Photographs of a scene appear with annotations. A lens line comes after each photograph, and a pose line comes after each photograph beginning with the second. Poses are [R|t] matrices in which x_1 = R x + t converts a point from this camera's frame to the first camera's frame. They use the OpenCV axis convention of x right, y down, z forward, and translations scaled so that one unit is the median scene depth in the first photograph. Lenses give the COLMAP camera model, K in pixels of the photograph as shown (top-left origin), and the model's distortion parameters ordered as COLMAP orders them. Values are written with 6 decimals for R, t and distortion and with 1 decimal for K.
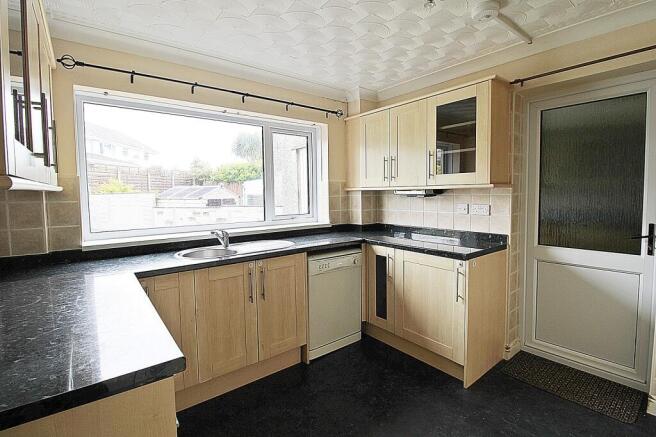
lens RADIAL K [[312.9, 0, 334.3], [0, 312.9, 209.8], [0, 0, 1]] dist [-0.003860, -0.001430]
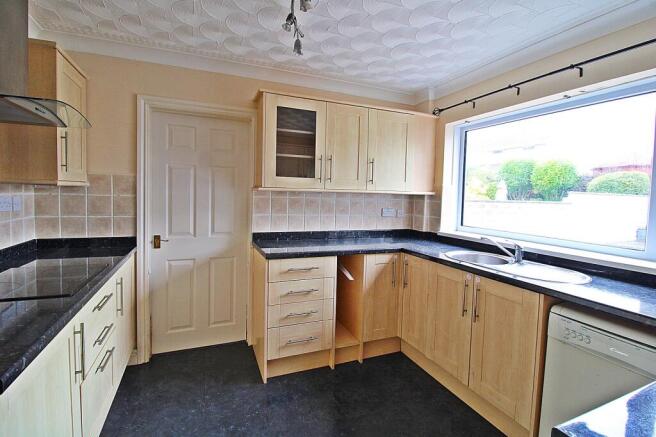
lens RADIAL K [[312.9, 0, 334.3], [0, 312.9, 209.8], [0, 0, 1]] dist [-0.003860, -0.001430]
pose [[-0.265244, 0.052974, -0.962725, 0.799240], [-0.078405, 0.993998, 0.076297, -0.065660], [0.960988, 0.095720, -0.259499, 0.936014]]
